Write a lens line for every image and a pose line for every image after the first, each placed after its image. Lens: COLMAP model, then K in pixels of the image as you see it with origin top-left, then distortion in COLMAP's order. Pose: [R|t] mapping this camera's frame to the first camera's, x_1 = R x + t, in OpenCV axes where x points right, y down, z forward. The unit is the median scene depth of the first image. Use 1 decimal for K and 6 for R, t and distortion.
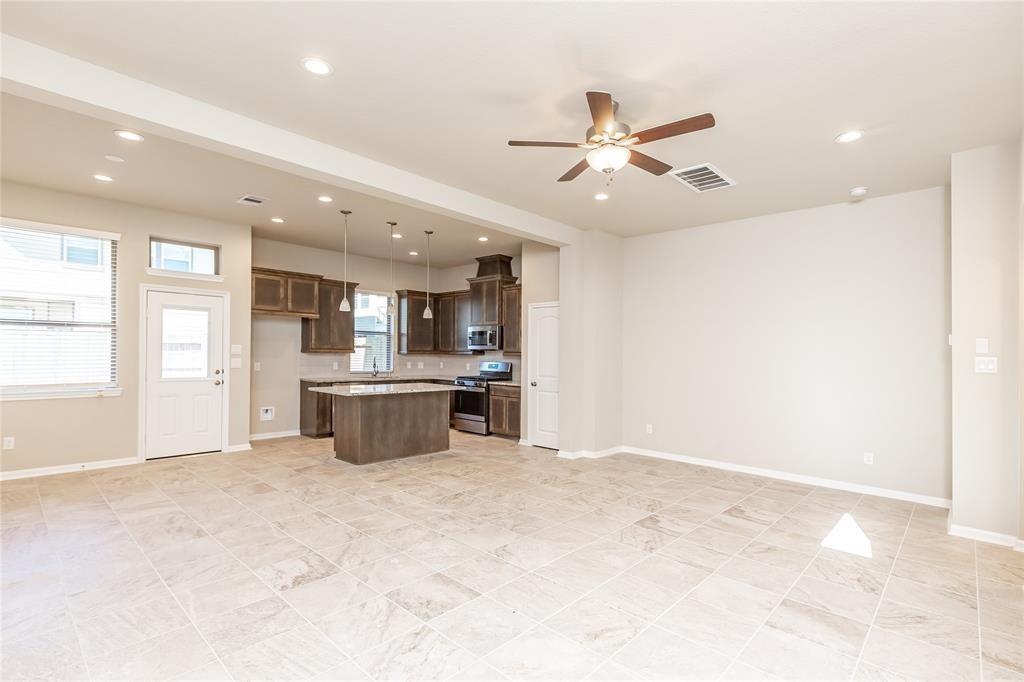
lens RADIAL K [[481.5, 0, 511.3], [0, 481.5, 351.2], [0, 0, 1]] dist [-0.000380, -0.000200]
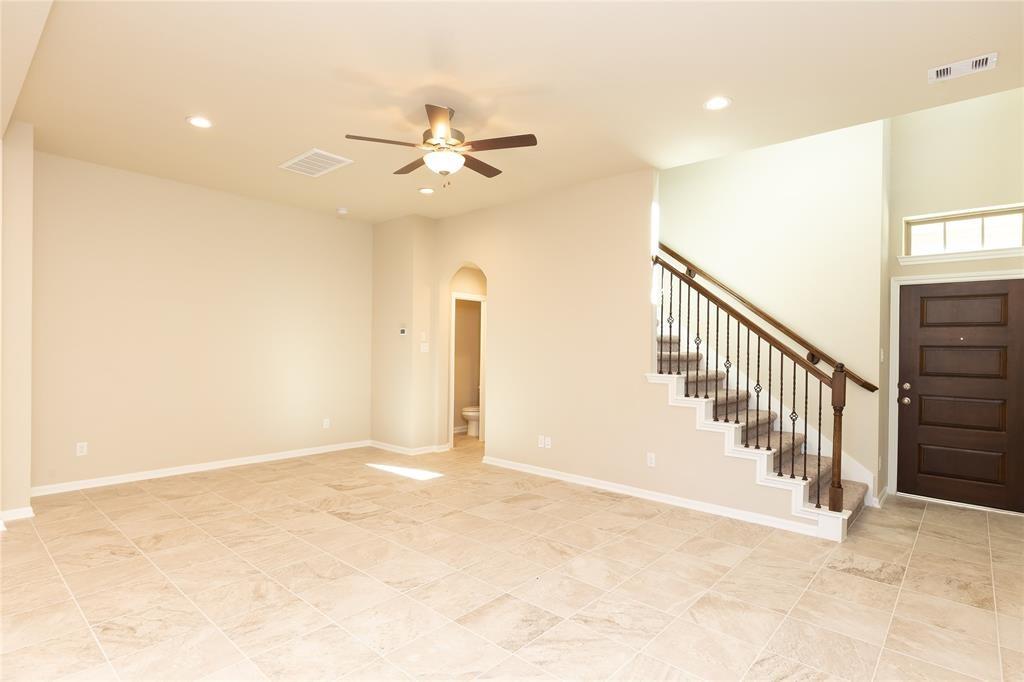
lens RADIAL K [[518.5, 0, 504.4], [0, 518.5, 345.3], [0, 0, 1]] dist [0.001066, -0.000286]
pose [[-0.020747, -0.013743, 0.999690, -0.544430], [-0.018145, 0.999746, 0.013368, -0.006714], [-0.999620, -0.017862, -0.020991, 0.507713]]
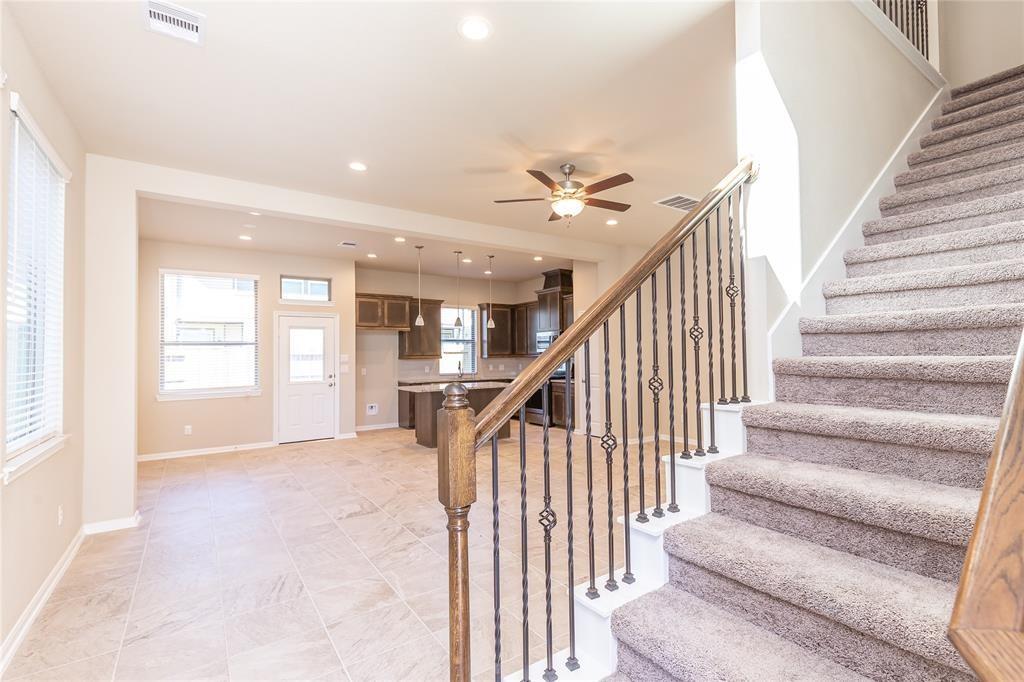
lens RADIAL K [[472.7, 0, 553.3], [0, 472.7, 337.9], [0, 0, 1]] dist [0.003641, -0.000761]
pose [[0.985499, -0.036301, -0.165754, 0.216115], [0.030802, 0.998890, -0.035631, 0.004714], [0.166863, 0.030008, 0.985523, -0.169028]]
